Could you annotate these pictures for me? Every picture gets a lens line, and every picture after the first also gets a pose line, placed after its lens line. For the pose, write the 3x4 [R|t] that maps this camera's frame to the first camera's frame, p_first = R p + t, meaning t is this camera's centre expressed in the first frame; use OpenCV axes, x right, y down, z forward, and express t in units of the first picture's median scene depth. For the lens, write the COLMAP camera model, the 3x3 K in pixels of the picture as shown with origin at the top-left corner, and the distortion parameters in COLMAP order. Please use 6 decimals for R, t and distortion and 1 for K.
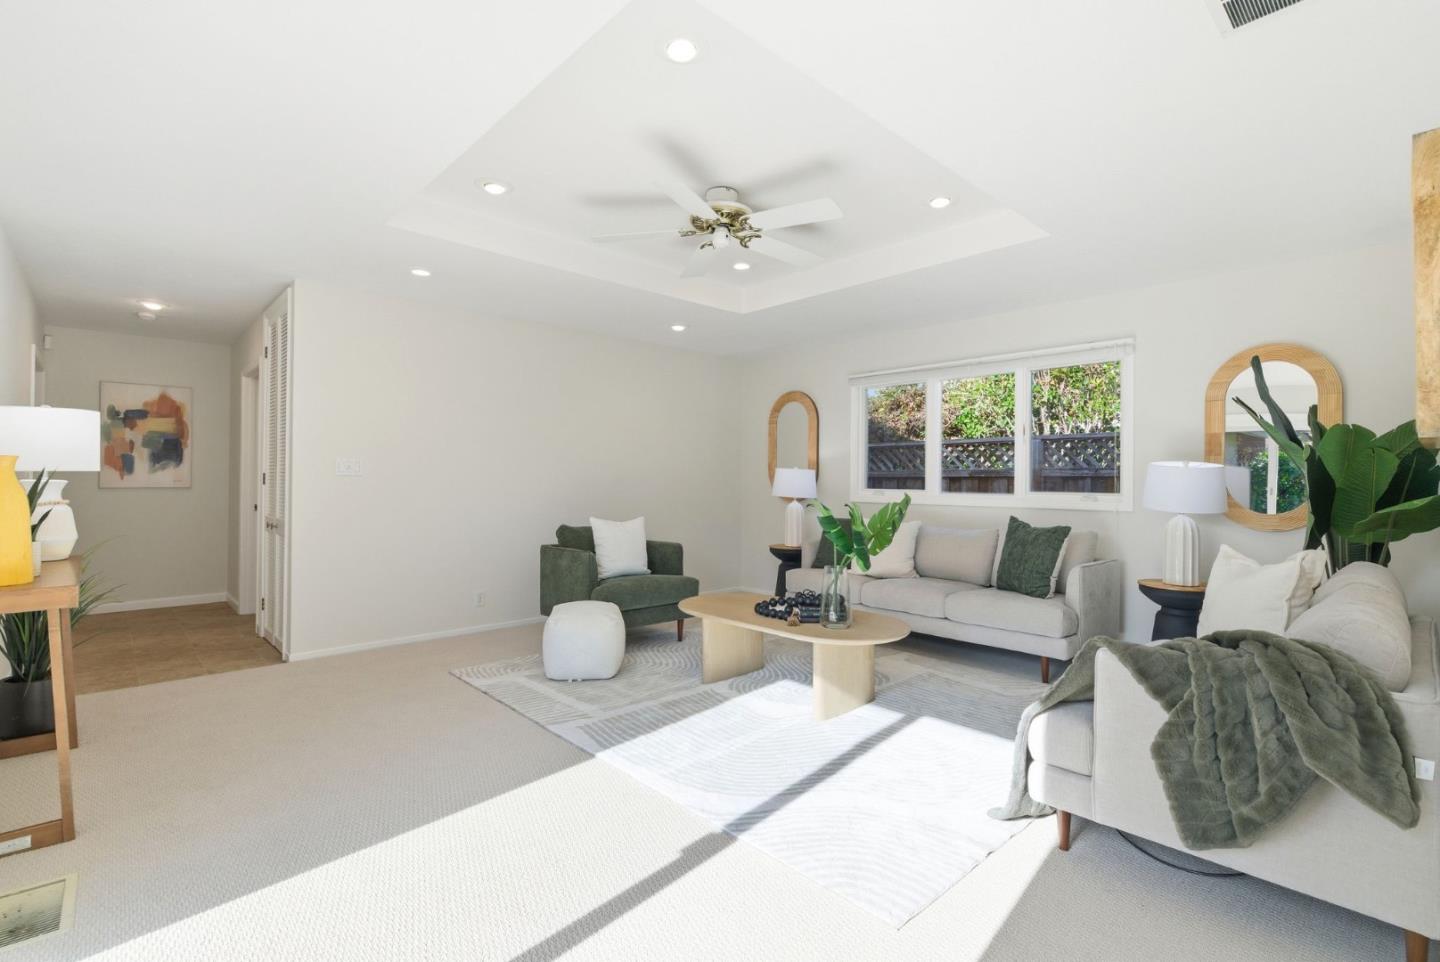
lens RADIAL K [[657.4, 0, 722.5], [0, 657.4, 475.8], [0, 0, 1]] dist [0.001636, 0.000086]
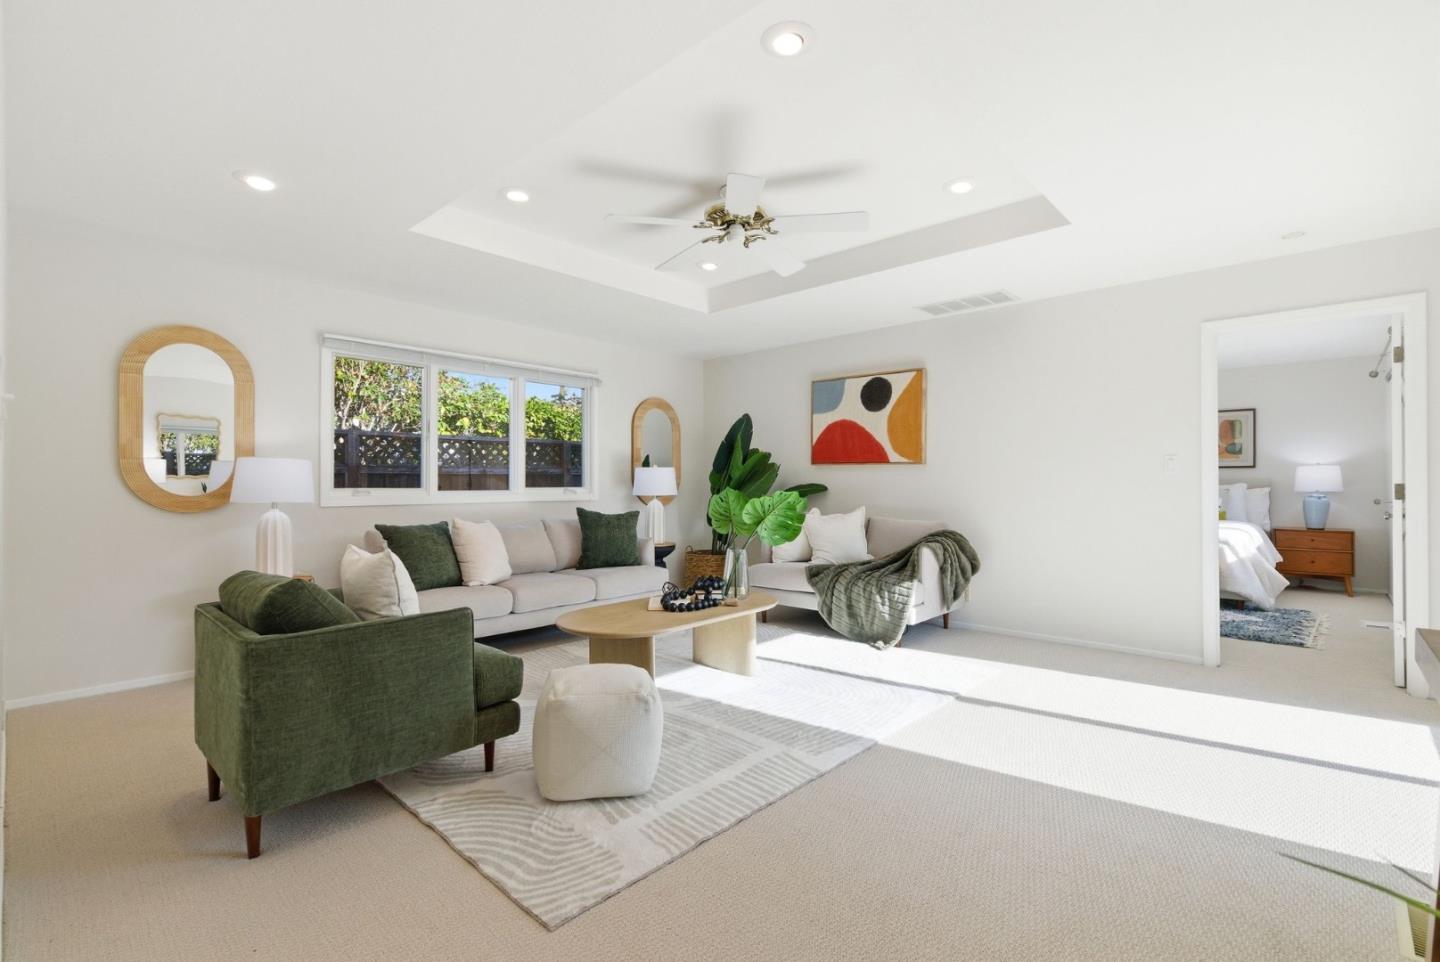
lens RADIAL K [[646.5, 0, 722.3], [0, 646.5, 485.9], [0, 0, 1]] dist [0.001601, 0.000133]
pose [[-0.064962, -0.014263, 0.997786, -0.696489], [-0.007378, 0.999877, 0.013812, 0.003575], [-0.997860, -0.006464, -0.065059, 0.763782]]
